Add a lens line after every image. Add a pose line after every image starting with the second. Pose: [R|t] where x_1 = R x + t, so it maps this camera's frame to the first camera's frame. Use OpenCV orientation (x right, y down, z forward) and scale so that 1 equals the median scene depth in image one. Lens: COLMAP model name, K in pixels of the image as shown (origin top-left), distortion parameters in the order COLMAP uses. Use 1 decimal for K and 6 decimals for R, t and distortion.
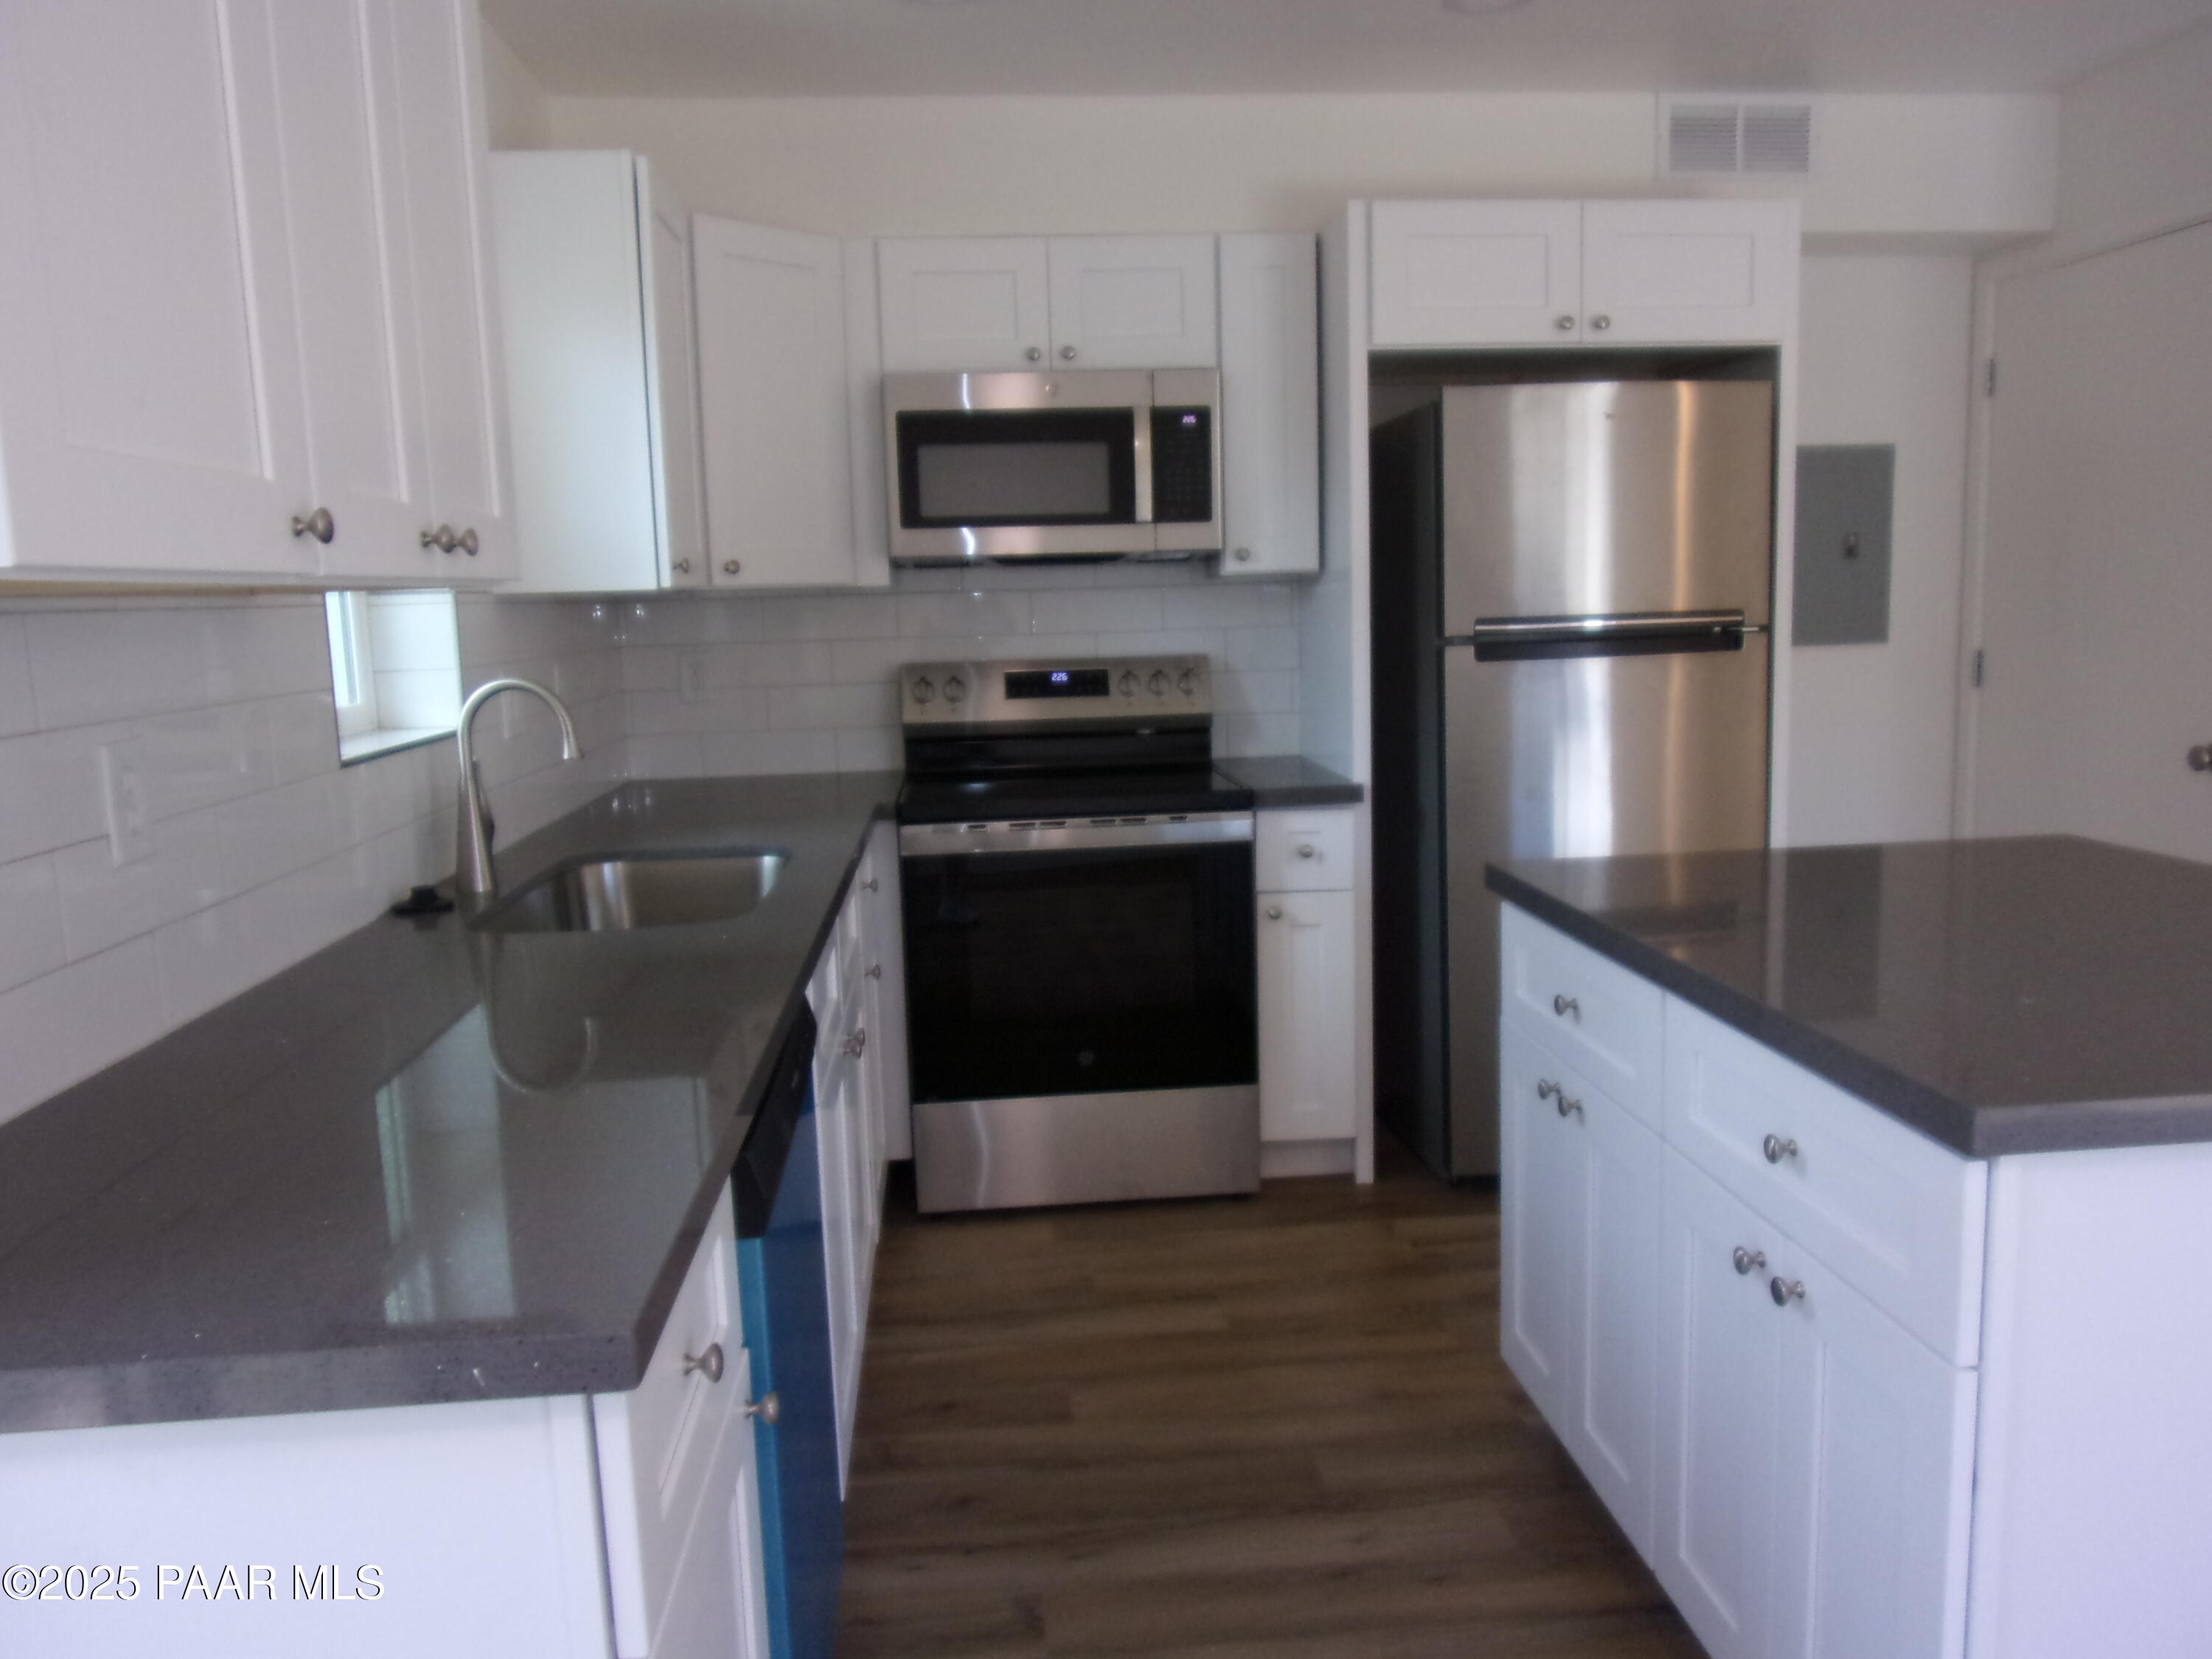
lens RADIAL K [[1688.3, 0, 1108.3], [0, 1688.3, 832.7], [0, 0, 1]] dist [-0.003373, 0.002882]
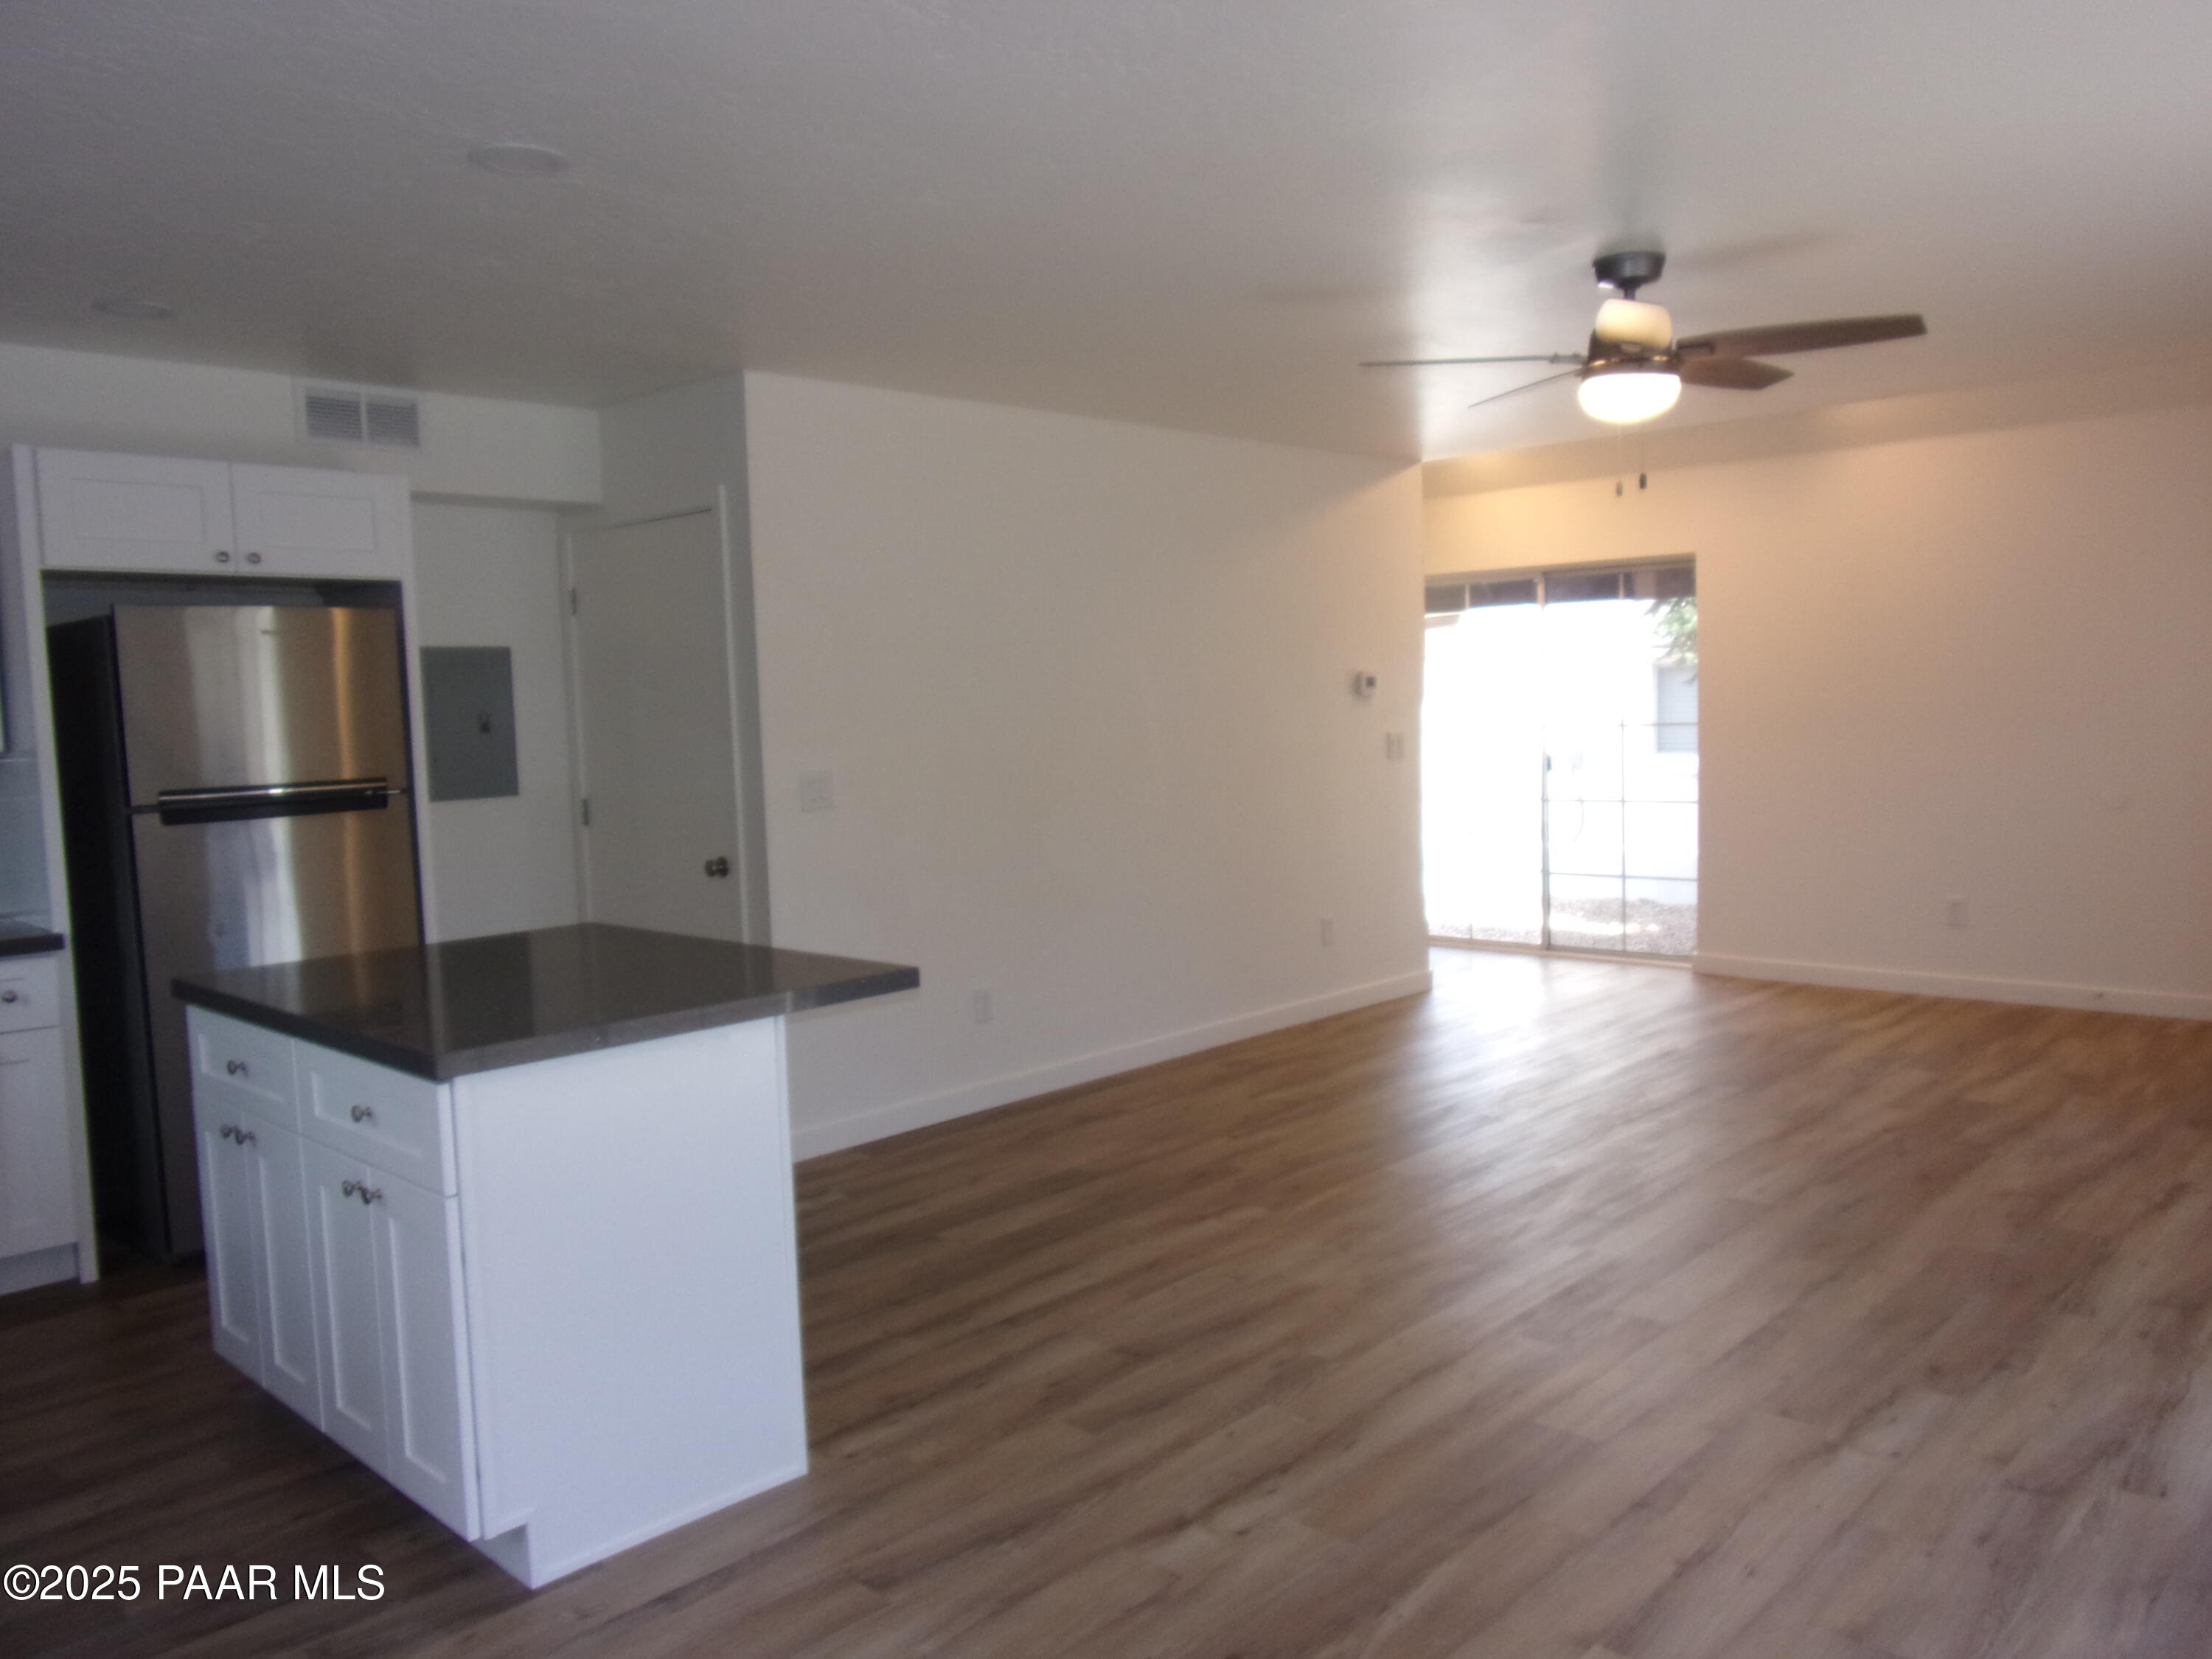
lens RADIAL K [[1688.3, 0, 1108.3], [0, 1688.3, 832.7], [0, 0, 1]] dist [-0.003373, 0.002882]
pose [[0.761449, -0.046959, 0.646522, -0.049848], [0.100848, 0.993810, -0.046592, 0.028930], [-0.640332, 0.100678, 0.761471, -0.358582]]
